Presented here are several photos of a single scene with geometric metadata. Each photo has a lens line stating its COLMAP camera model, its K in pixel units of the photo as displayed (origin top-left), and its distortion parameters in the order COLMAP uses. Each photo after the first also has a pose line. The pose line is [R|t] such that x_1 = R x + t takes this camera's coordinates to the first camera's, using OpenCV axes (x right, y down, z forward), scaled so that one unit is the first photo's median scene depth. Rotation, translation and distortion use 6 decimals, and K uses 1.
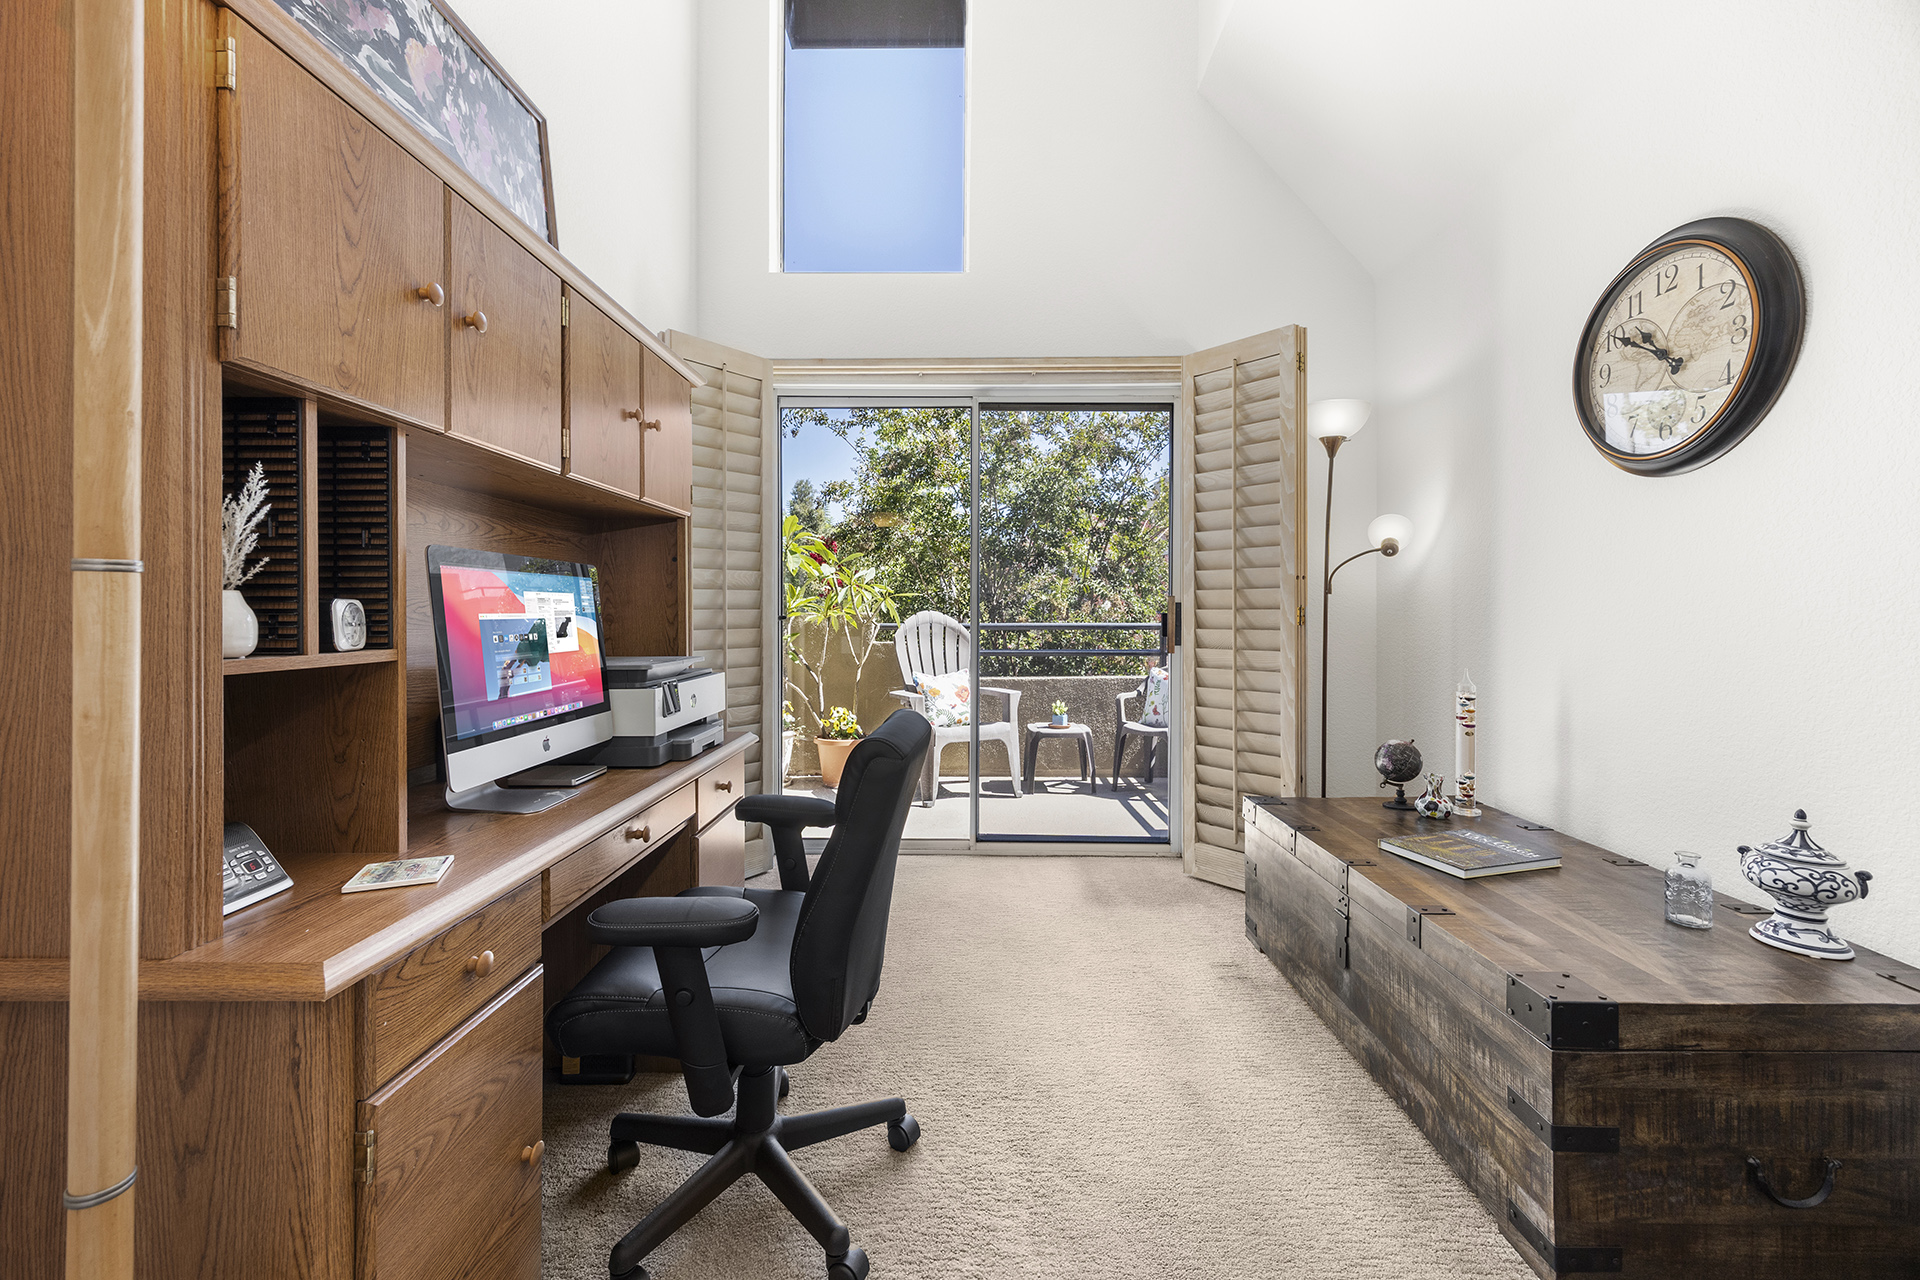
lens RADIAL K [[738.2, 0, 945.1], [0, 738.2, 616.8], [0, 0, 1]] dist [-0.006542, 0.000235]
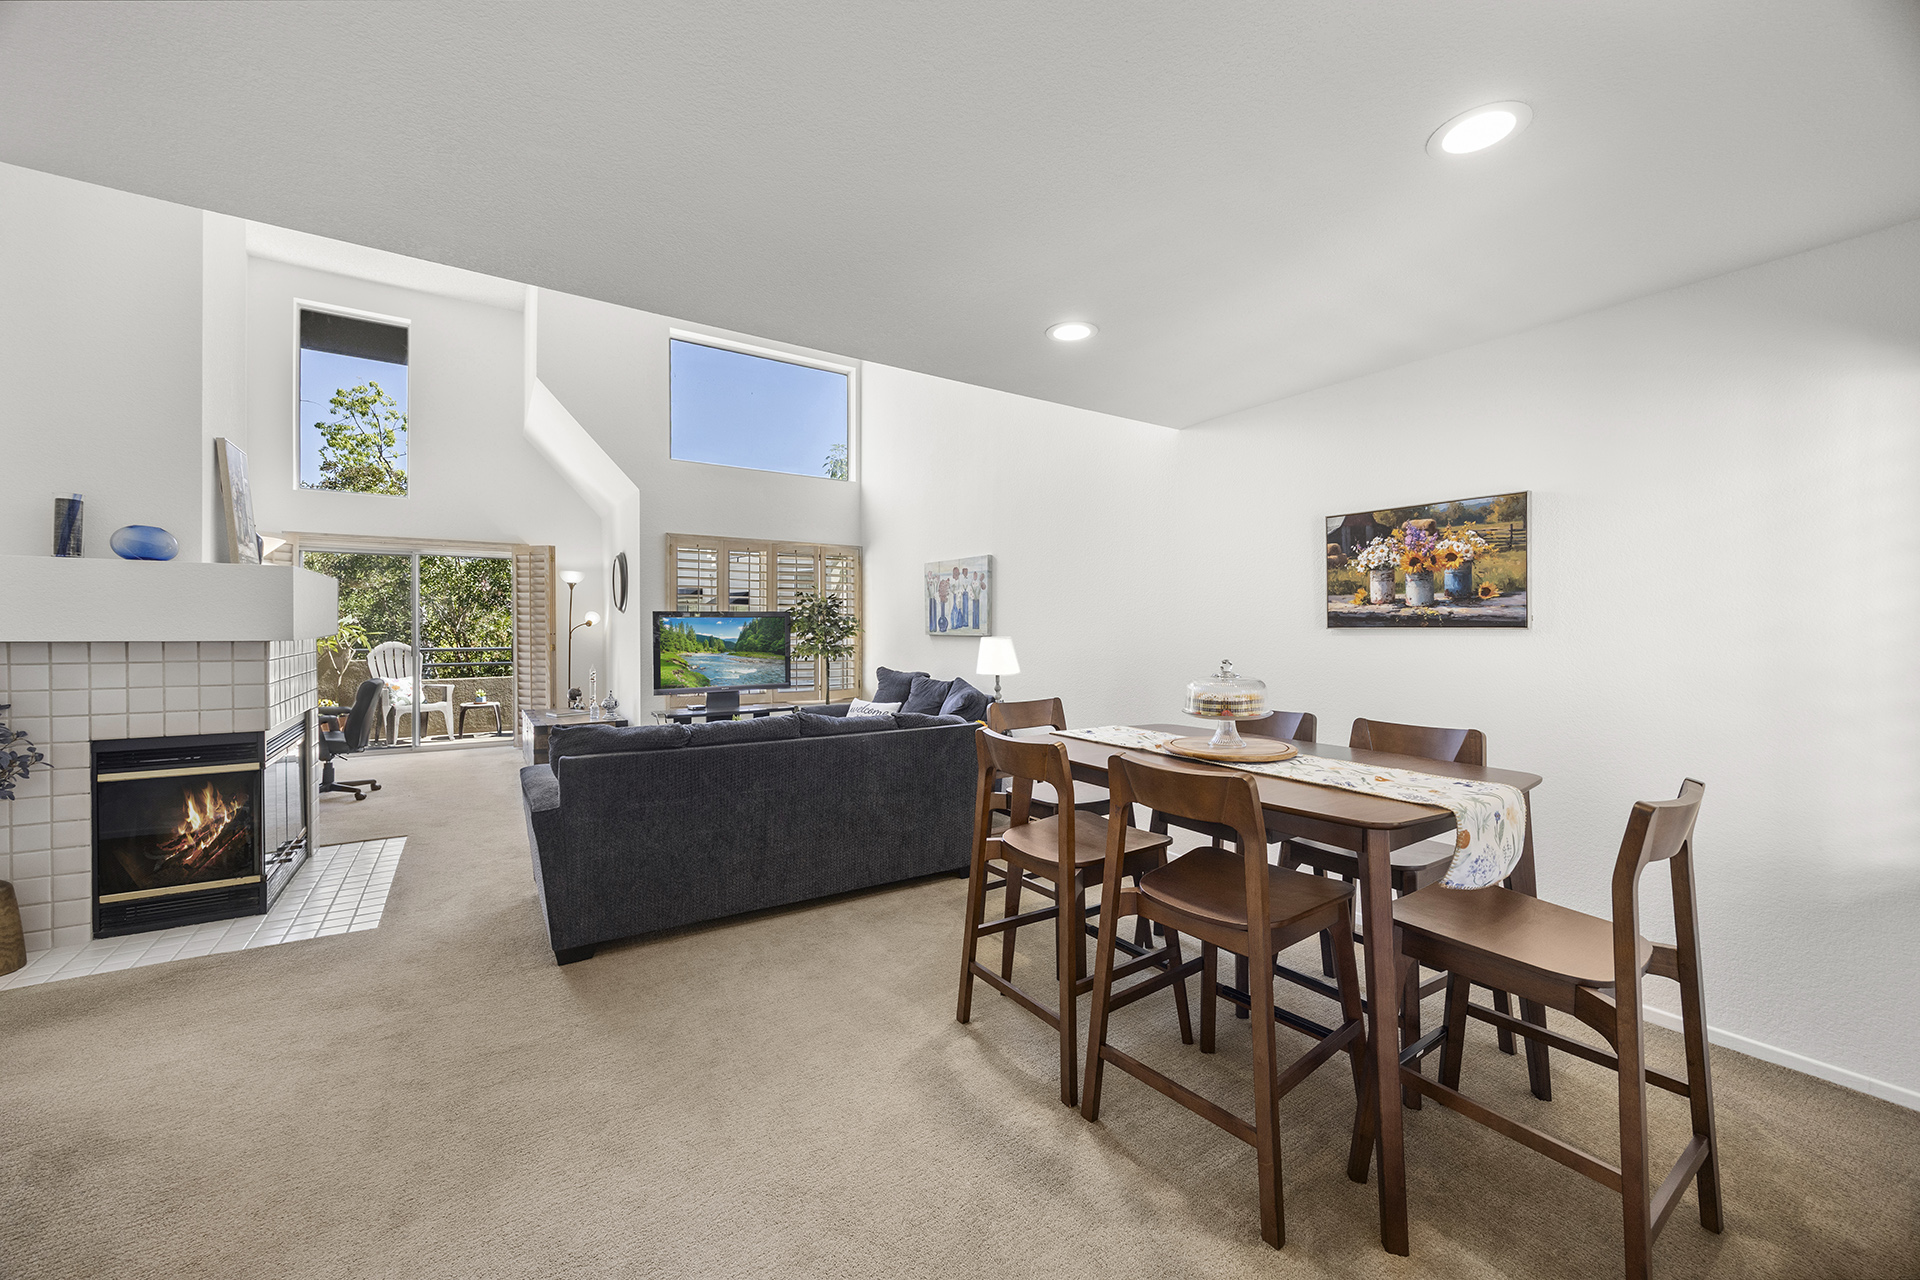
lens RADIAL K [[738.2, 0, 966.1], [0, 738.2, 638.7], [0, 0, 1]] dist [-0.006542, 0.000235]
pose [[0.811142, -0.007010, 0.584807, 0.076869], [-0.002526, 0.999877, 0.015489, -0.055349], [-0.584843, -0.014041, 0.811025, -1.462904]]
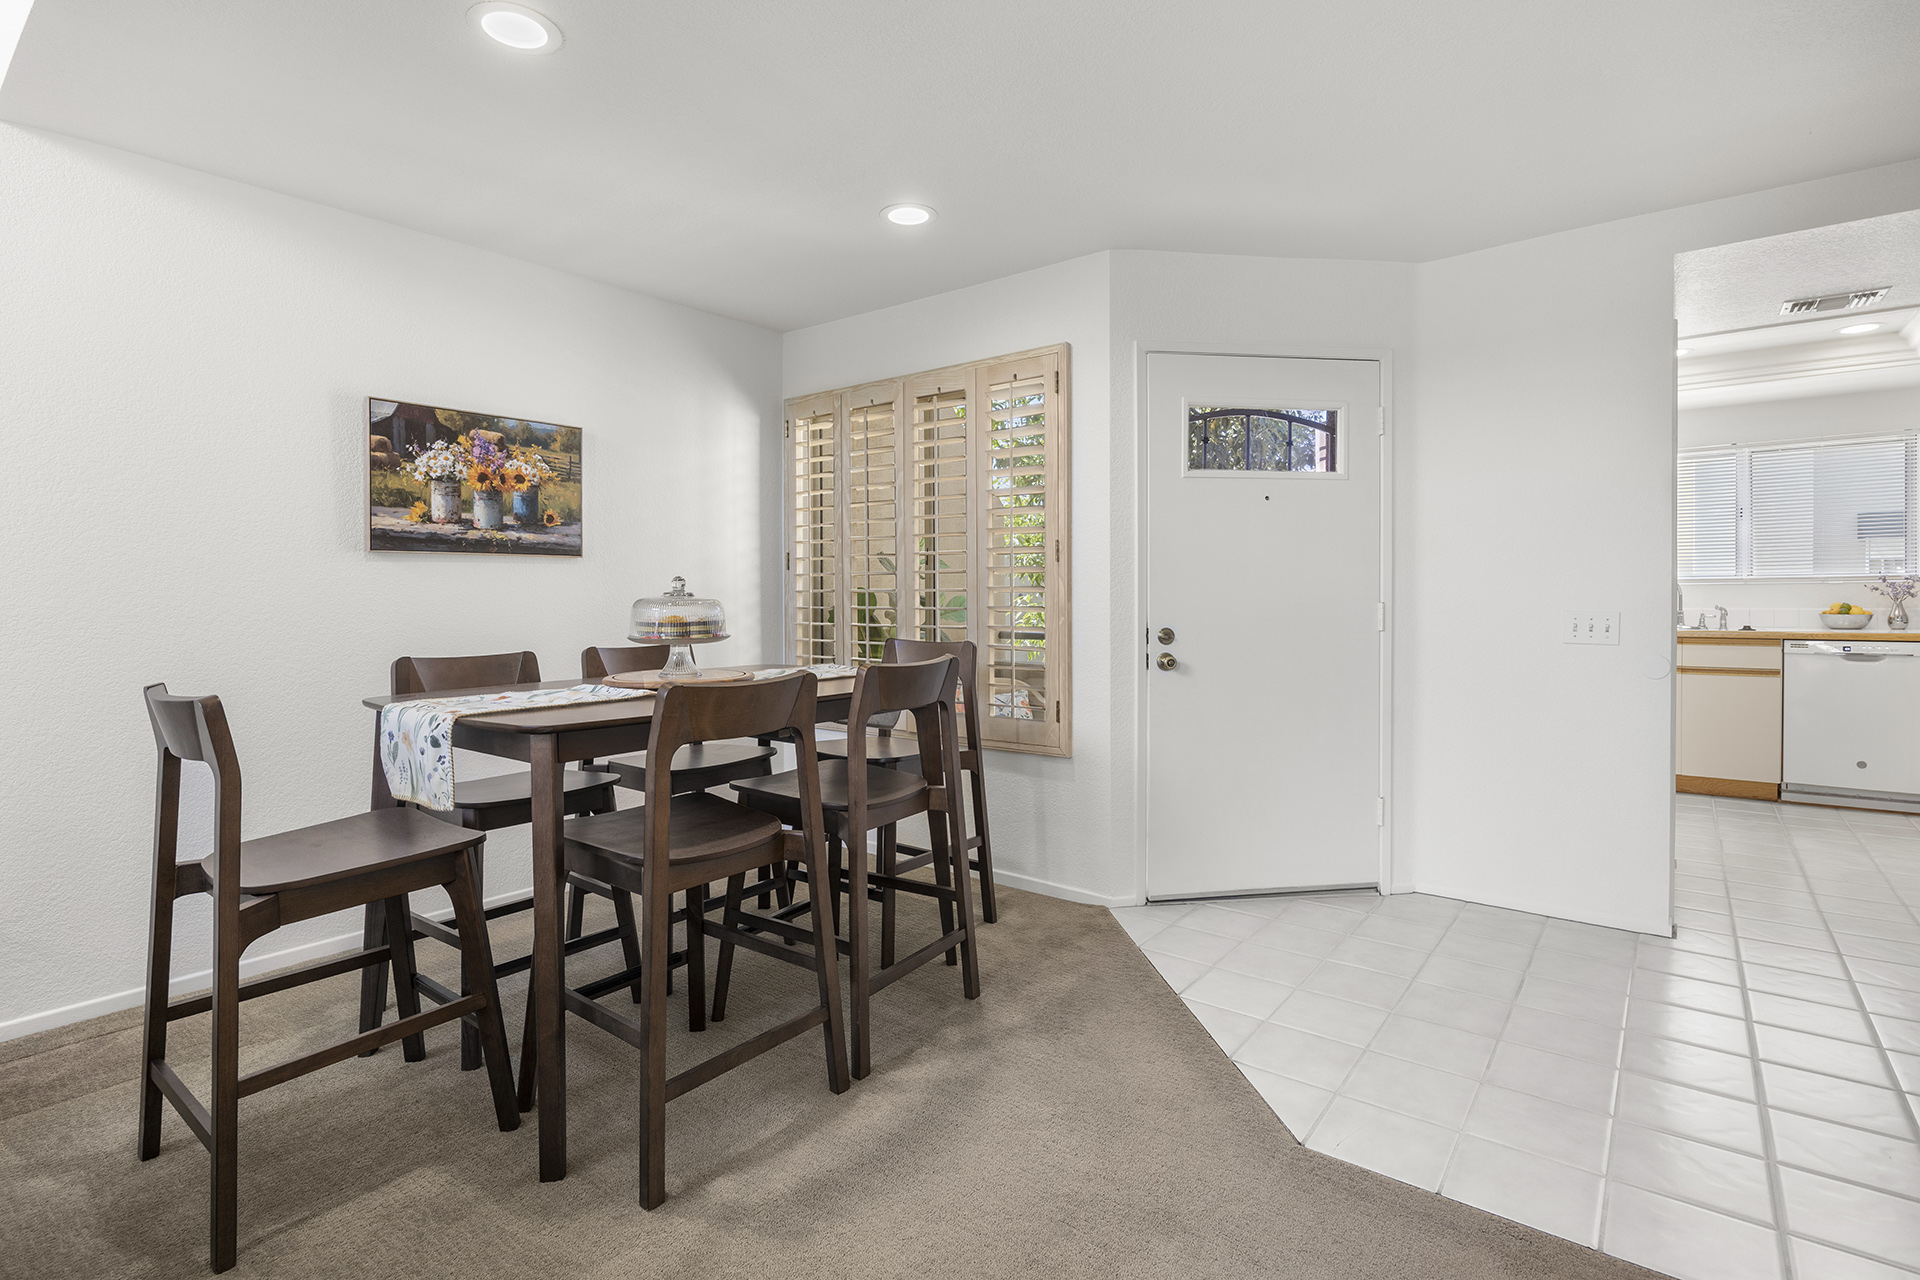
lens RADIAL K [[933.2, 0, 945.8], [0, 933.2, 617.5], [0, 0, 1]] dist [-0.005758, -0.000433]
pose [[-0.807576, -0.006648, 0.589726, 0.059752], [0.009871, 0.999644, 0.024786, -0.014254], [-0.589681, 0.025837, -0.807223, -0.673735]]
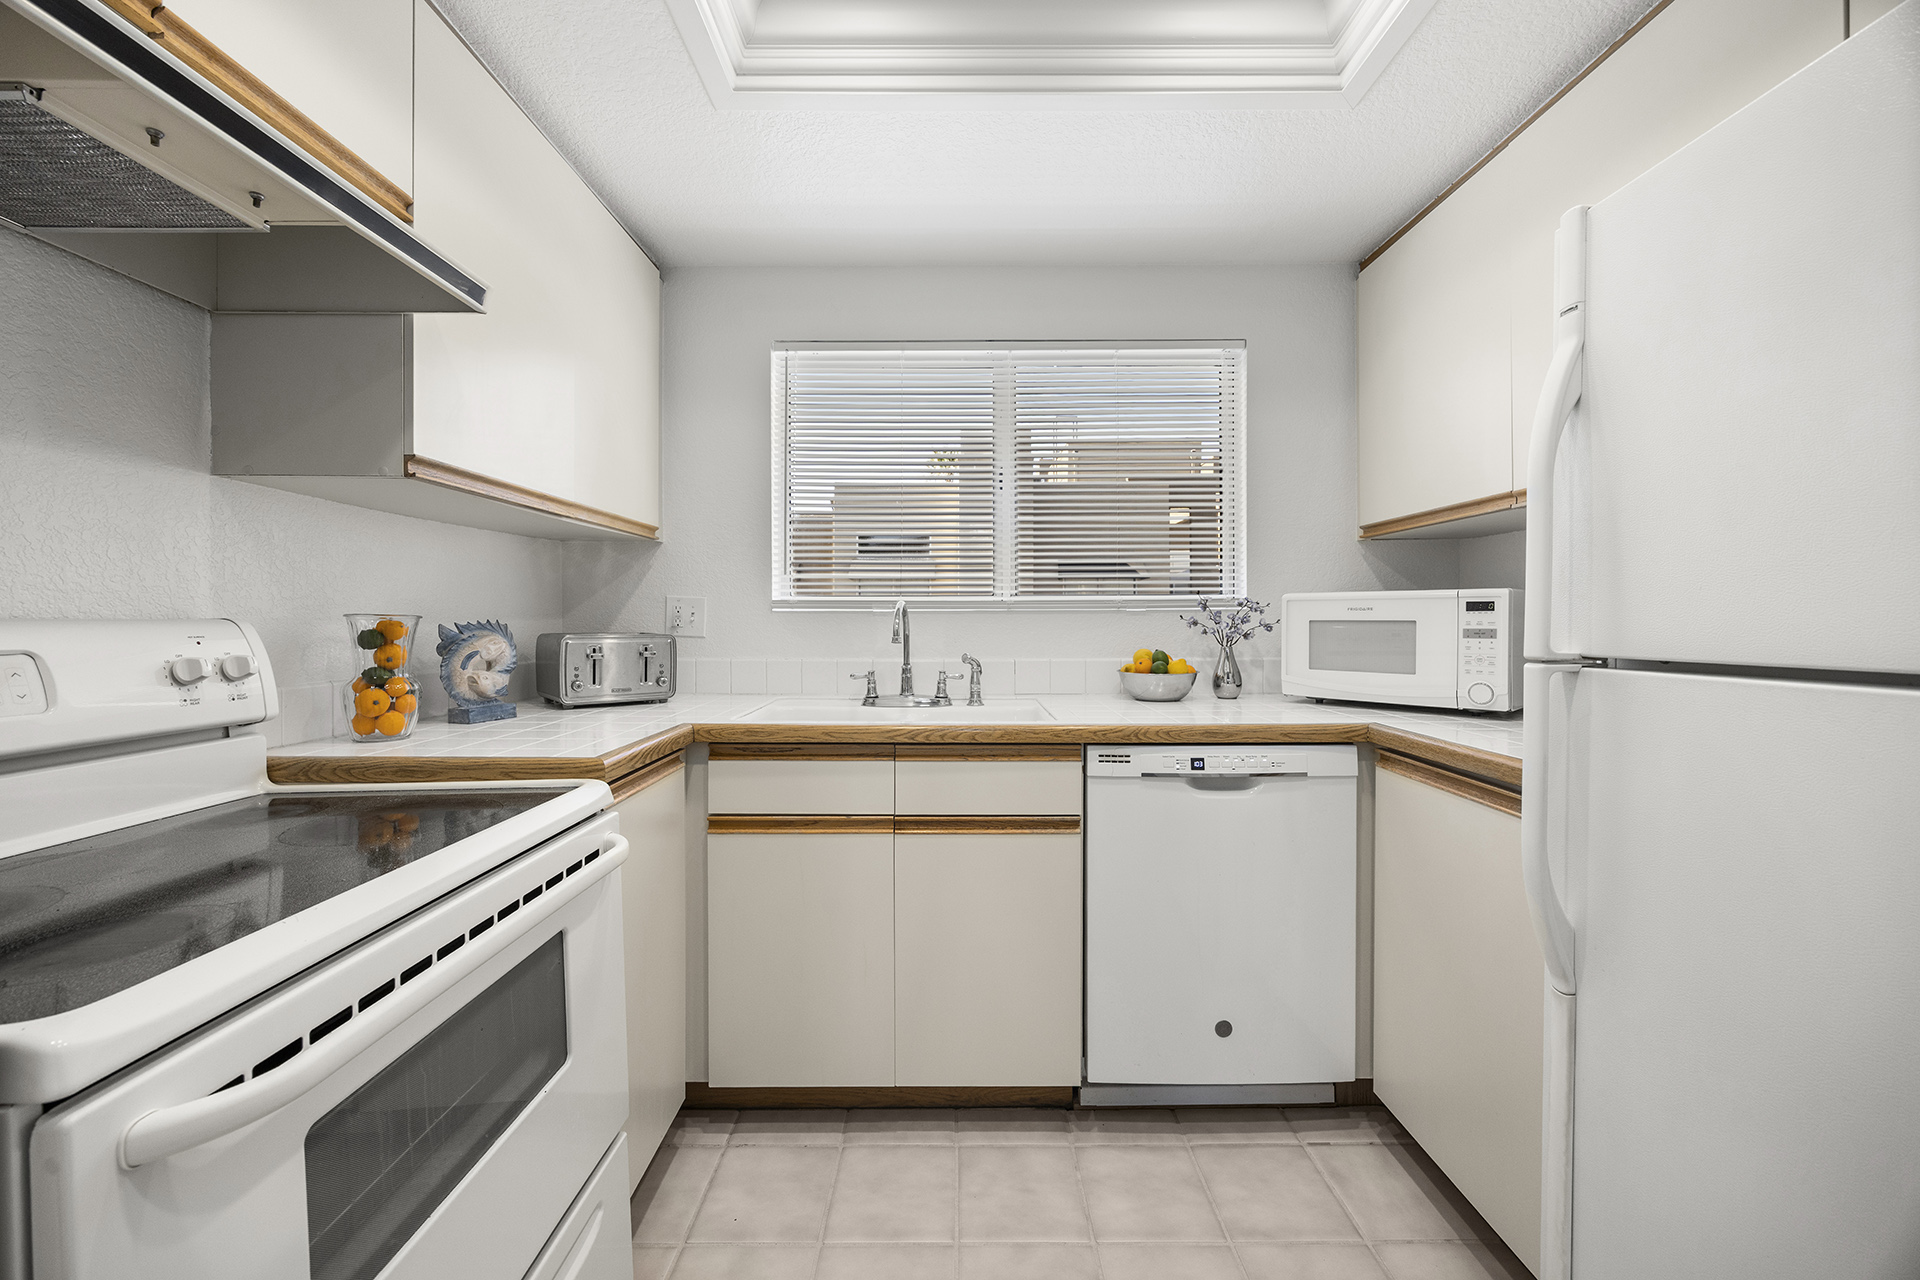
lens RADIAL K [[738.2, 0, 949.0], [0, 738.2, 629.4], [0, 0, 1]] dist [-0.006542, 0.000235]
pose [[-0.999719, -0.000939, -0.023683, -0.028256], [-0.001381, 0.999825, 0.018634, -0.014459], [0.023662, 0.018662, -0.999546, -1.946198]]
